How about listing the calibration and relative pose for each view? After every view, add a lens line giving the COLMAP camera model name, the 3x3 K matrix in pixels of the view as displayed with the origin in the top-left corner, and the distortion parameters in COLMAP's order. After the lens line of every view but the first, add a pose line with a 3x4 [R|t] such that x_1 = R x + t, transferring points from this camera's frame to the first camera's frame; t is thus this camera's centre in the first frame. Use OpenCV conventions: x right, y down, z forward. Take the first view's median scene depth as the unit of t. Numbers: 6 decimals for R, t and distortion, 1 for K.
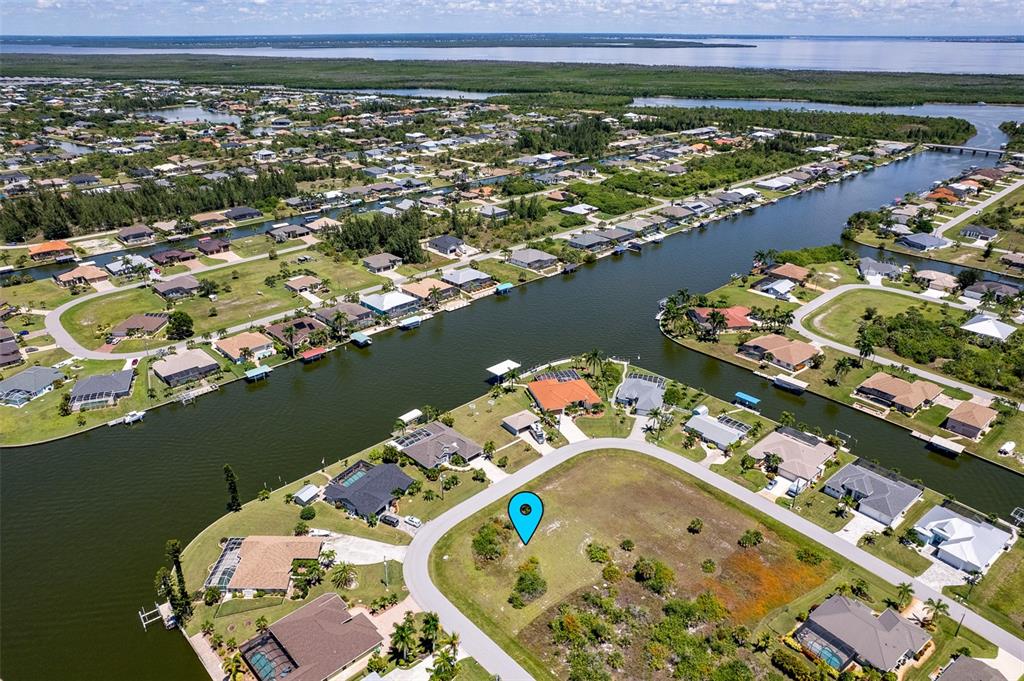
lens RADIAL K [[673.2, 0, 524.4], [0, 673.2, 342.2], [0, 0, 1]] dist [-0.079245, 0.065727]
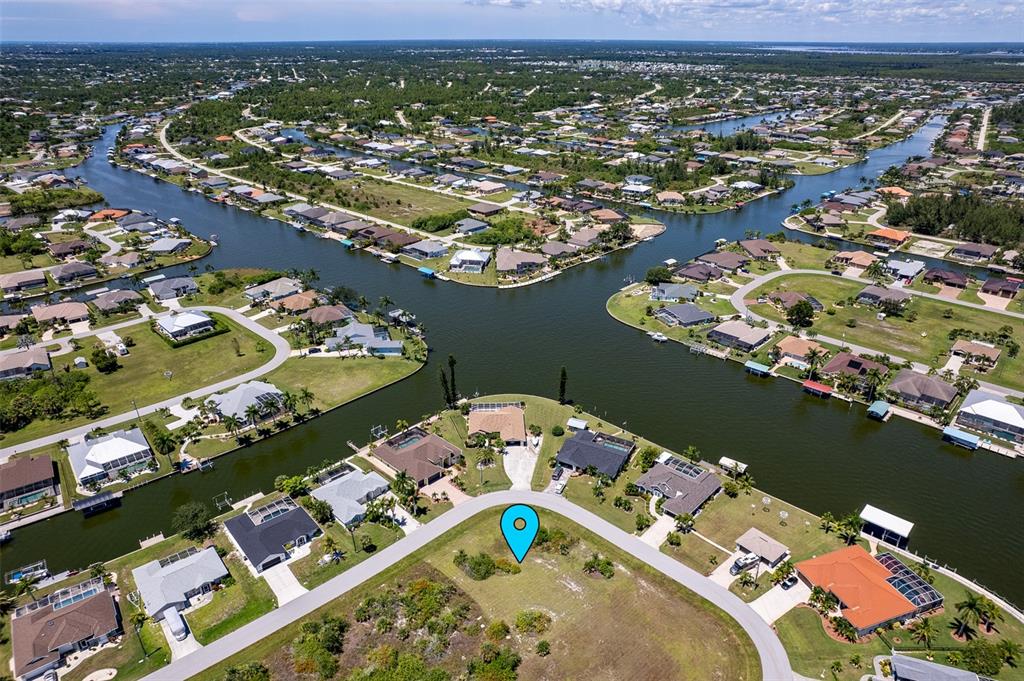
lens RADIAL K [[665.2, 0, 518.6], [0, 665.2, 341.4], [0, 0, 1]] dist [-0.079493, 0.065788]
pose [[0.042955, 0.418605, -0.907152, 0.372392], [-0.423802, 0.829884, 0.362882, -0.152803], [0.904736, 0.368865, 0.213053, 0.327155]]
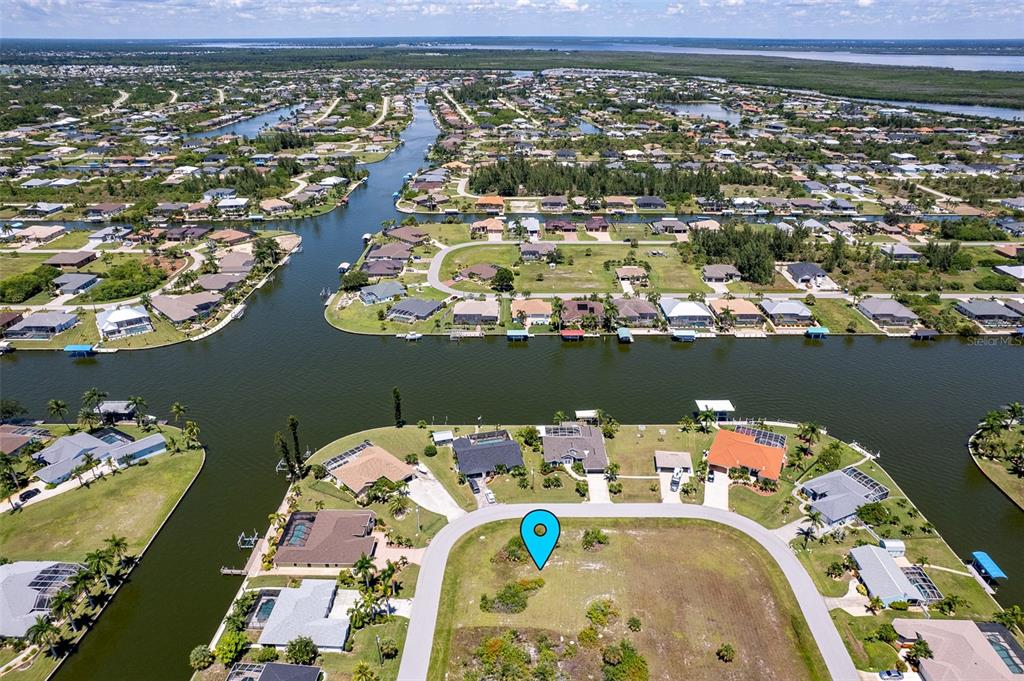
lens RADIAL K [[673.2, 0, 524.4], [0, 673.2, 342.2], [0, 0, 1]] dist [-0.079245, 0.065727]
pose [[0.721894, 0.290212, -0.628209, 0.244794], [-0.292979, 0.950611, 0.102481, -0.045828], [0.626923, 0.110071, 0.771266, 0.101186]]
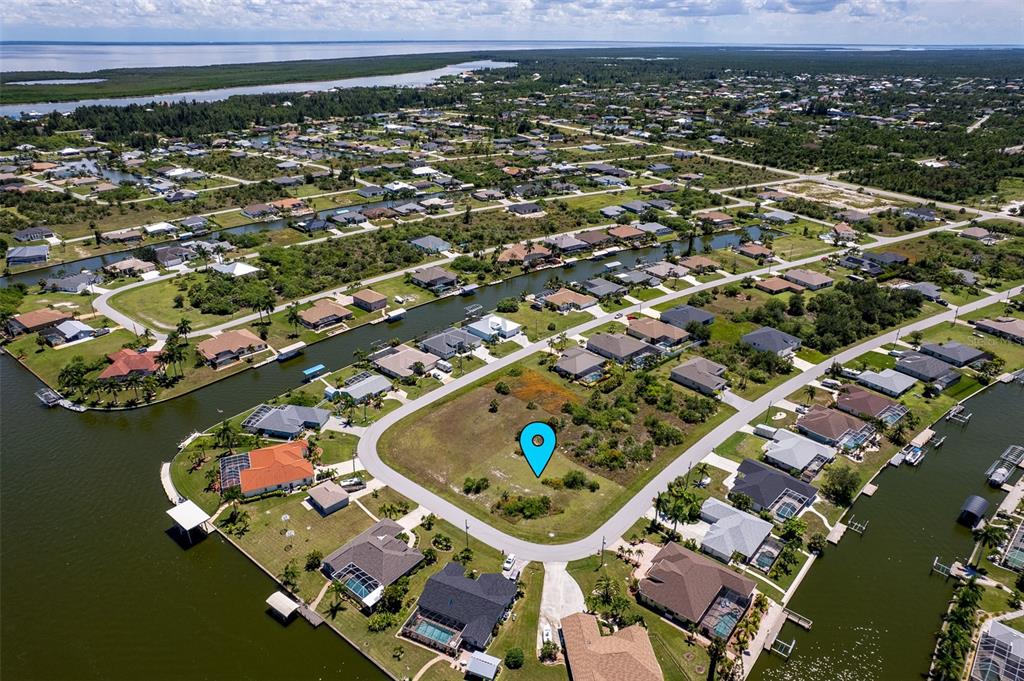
lens RADIAL K [[643.4, 0, 501.0], [0, 643.4, 339.3], [0, 0, 1]] dist [-0.047463, -0.000236]
pose [[-0.094479, -0.424328, 0.900566, -0.443636], [0.418393, 0.803919, 0.422684, -0.194337], [-0.903339, 0.416726, 0.101582, 0.415419]]
